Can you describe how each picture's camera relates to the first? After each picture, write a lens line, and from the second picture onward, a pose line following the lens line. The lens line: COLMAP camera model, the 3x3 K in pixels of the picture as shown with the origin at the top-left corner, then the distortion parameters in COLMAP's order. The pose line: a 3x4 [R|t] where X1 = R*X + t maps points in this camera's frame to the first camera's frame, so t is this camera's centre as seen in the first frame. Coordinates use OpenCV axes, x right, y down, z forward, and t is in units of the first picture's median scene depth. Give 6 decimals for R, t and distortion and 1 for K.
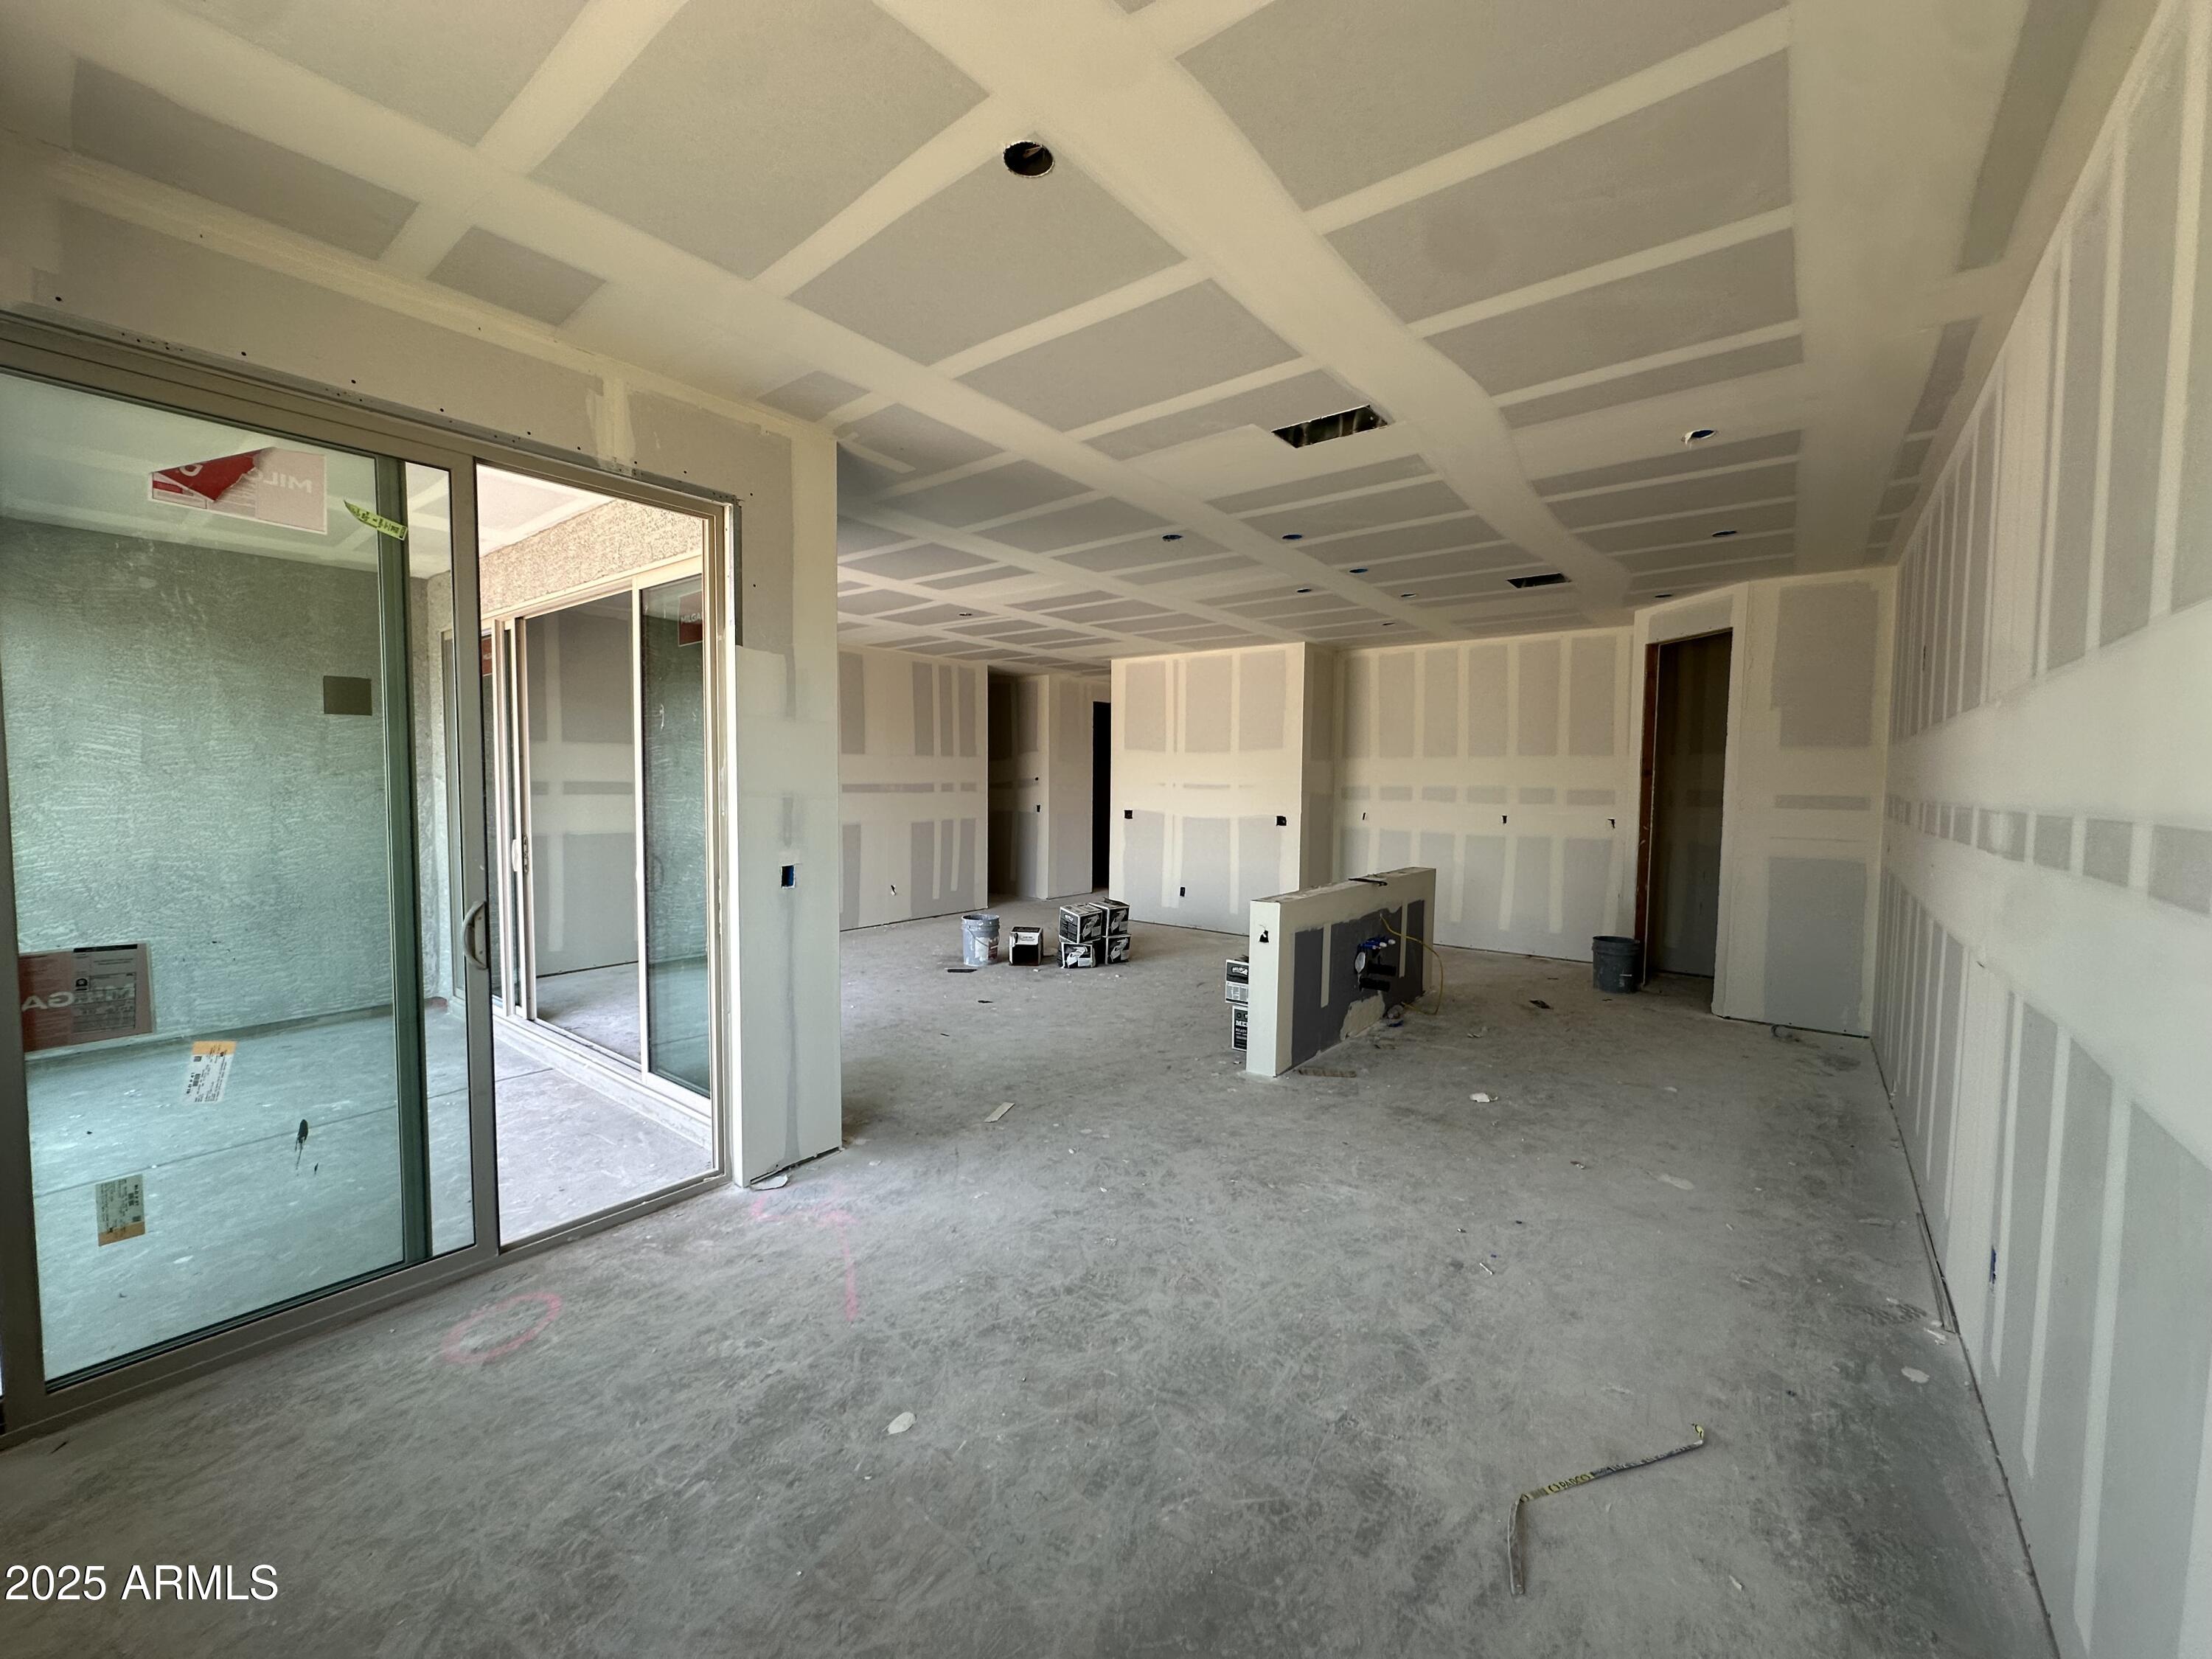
lens RADIAL K [[886.4, 0, 1106.0], [0, 886.4, 829.5], [0, 0, 1]] dist [-0.000758, -0.000011]
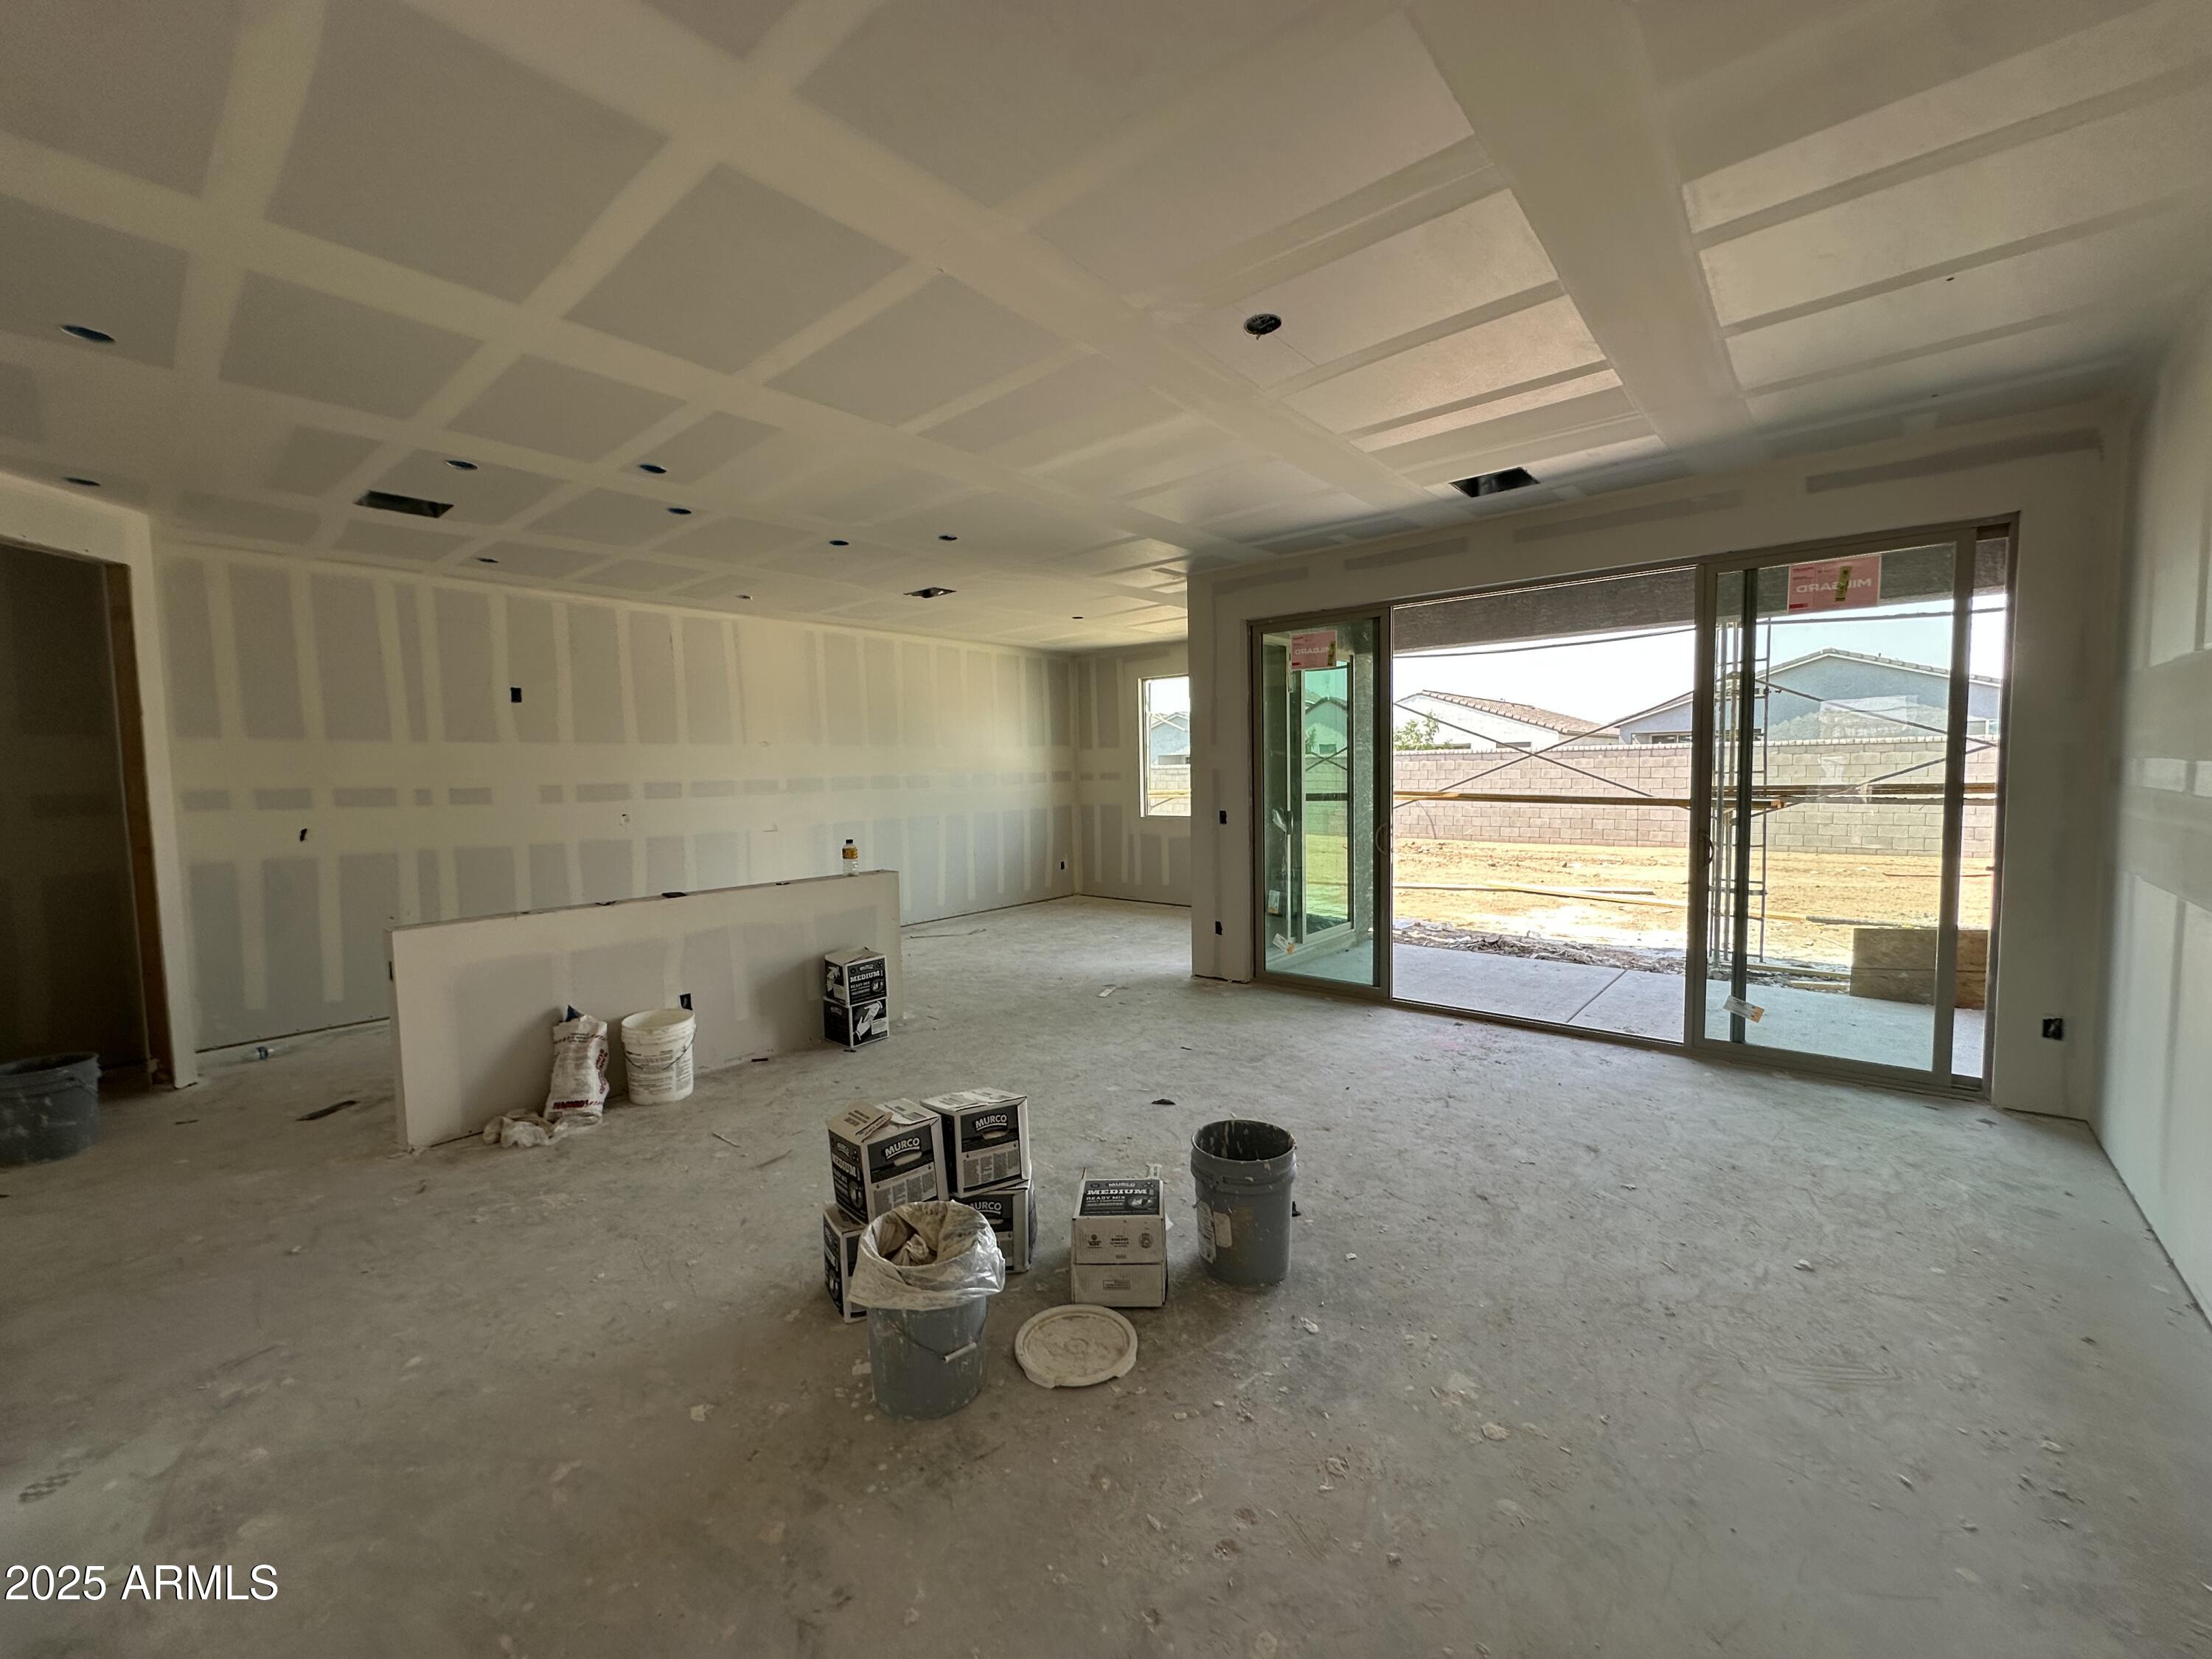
lens RADIAL K [[886.4, 0, 1106.0], [0, 886.4, 829.5], [0, 0, 1]] dist [-0.000758, -0.000011]
pose [[-0.999170, 0.006503, 0.040214, -0.154624], [0.011581, 0.991787, 0.127375, -0.115223], [-0.039056, 0.127735, -0.991039, 2.078995]]
